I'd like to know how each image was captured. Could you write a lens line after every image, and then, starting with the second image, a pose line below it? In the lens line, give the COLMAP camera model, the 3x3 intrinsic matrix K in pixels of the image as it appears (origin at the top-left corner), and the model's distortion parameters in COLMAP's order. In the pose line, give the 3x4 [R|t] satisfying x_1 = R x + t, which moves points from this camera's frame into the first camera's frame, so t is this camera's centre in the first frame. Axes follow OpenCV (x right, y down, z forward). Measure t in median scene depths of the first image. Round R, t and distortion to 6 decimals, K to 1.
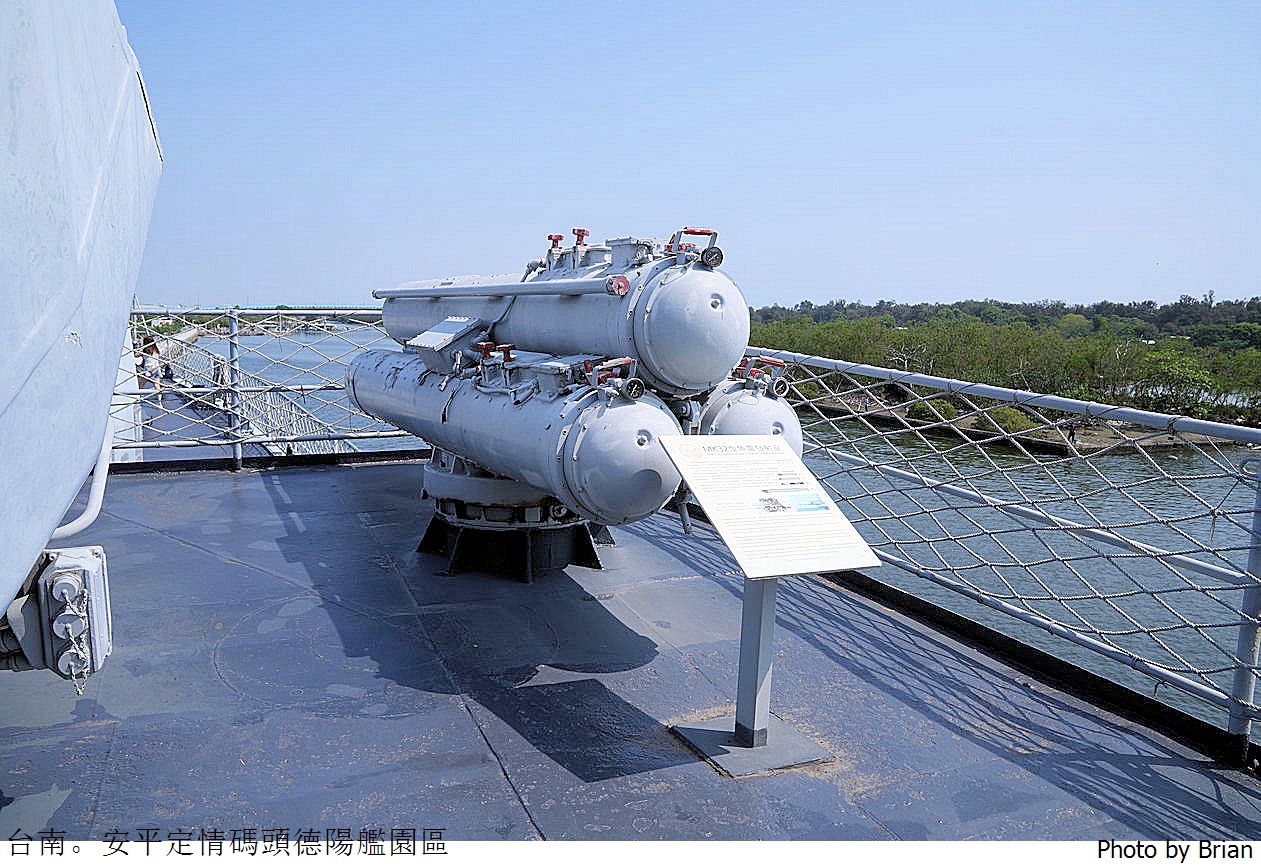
lens RADIAL K [[930.3, 0, 630.5], [0, 930.3, 433.0], [0, 0, 1]] dist [-0.003024, 0.002194]
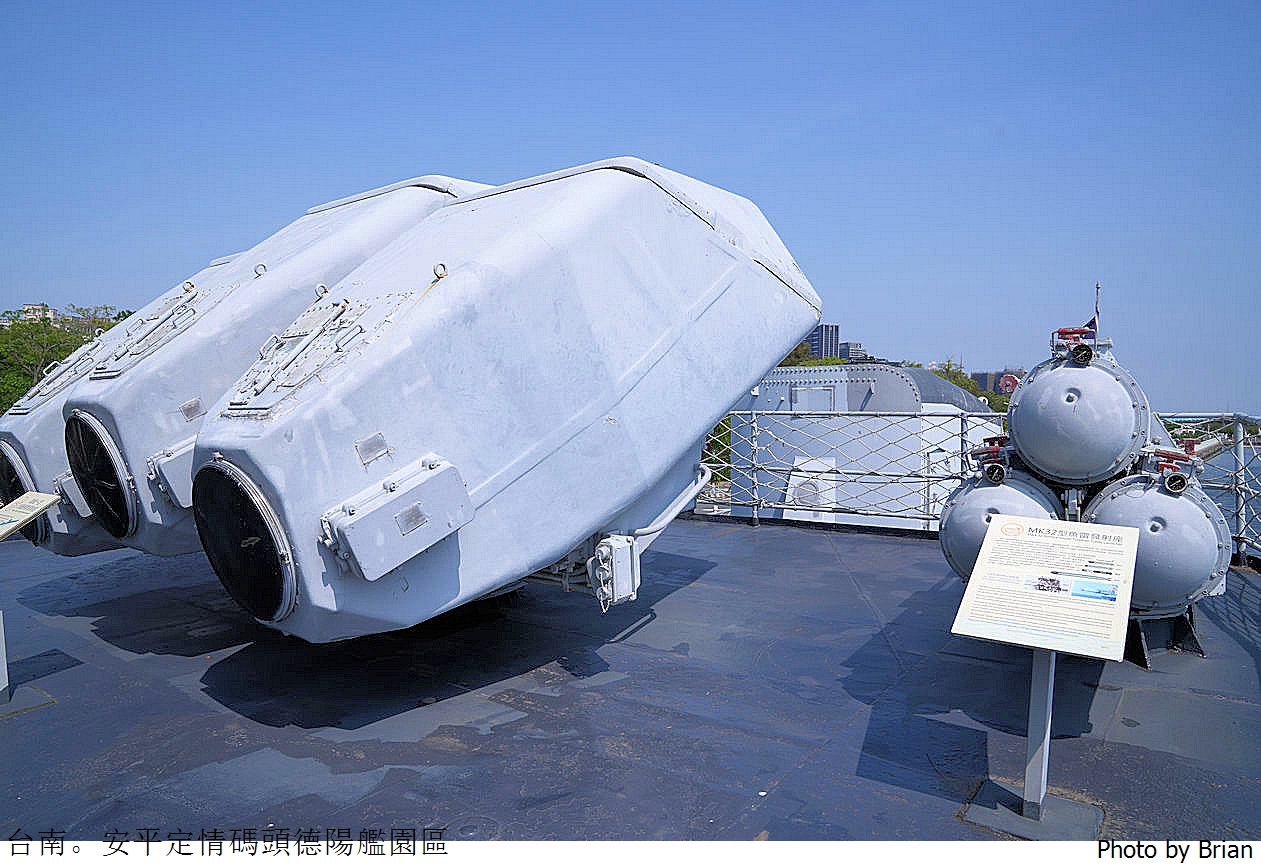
lens RADIAL K [[874.4, 0, 624.8], [0, 874.4, 416.4], [0, 0, 1]] dist [-0.142141, 0.126726]
pose [[0.527544, -0.000118, -0.849527, 0.653011], [-0.110300, 0.991526, -0.068632, 0.006087], [0.842337, 0.129909, 0.523061, 0.057578]]
